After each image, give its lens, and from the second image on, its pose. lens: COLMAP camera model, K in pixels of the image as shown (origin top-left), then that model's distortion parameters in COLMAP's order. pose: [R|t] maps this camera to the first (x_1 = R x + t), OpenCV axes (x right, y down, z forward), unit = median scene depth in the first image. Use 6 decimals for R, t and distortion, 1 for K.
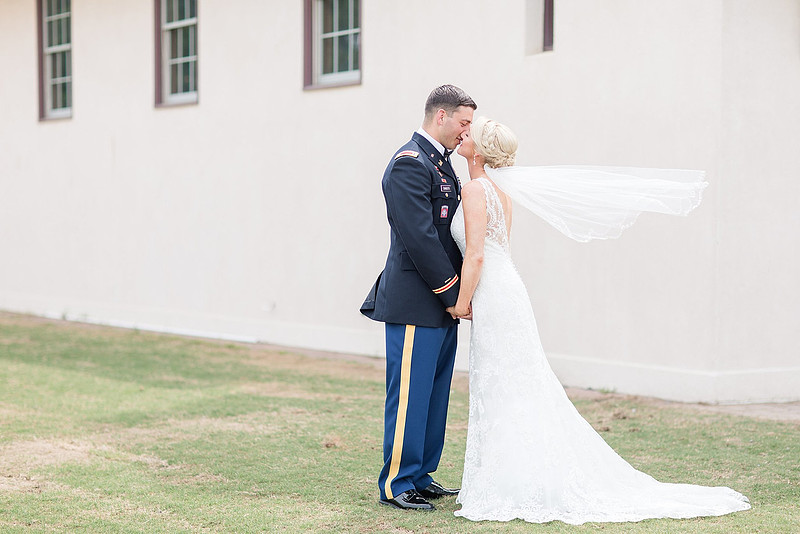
lens RADIAL K [[2061.5, 0, 400.0], [0, 2061.5, 267.0], [0, 0, 1]] dist [0.000221, -0.054539]
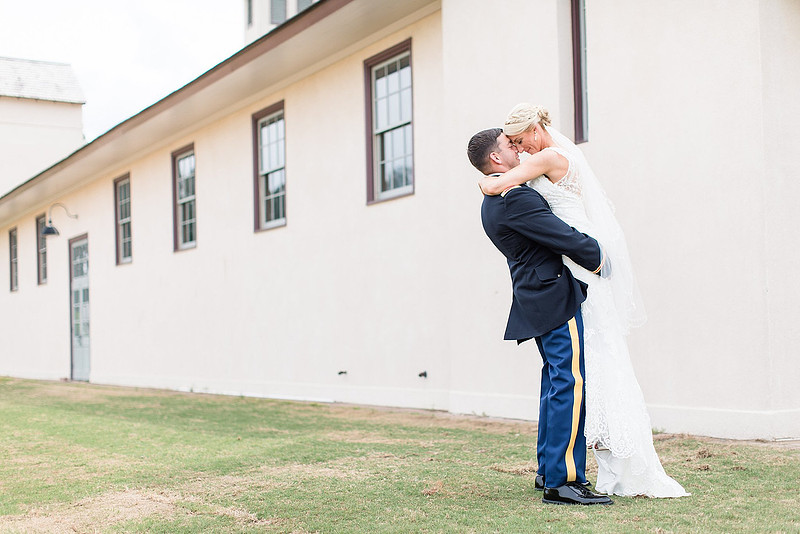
lens RADIAL K [[1159.5, 0, 387.2], [0, 1159.5, 267.5], [0, 0, 1]] dist [0.023948, -0.020159]
pose [[0.999685, -0.022793, -0.010499, -0.034197], [0.021761, 0.995729, -0.089723, 0.023724], [0.012499, 0.089467, 0.995911, 0.346339]]
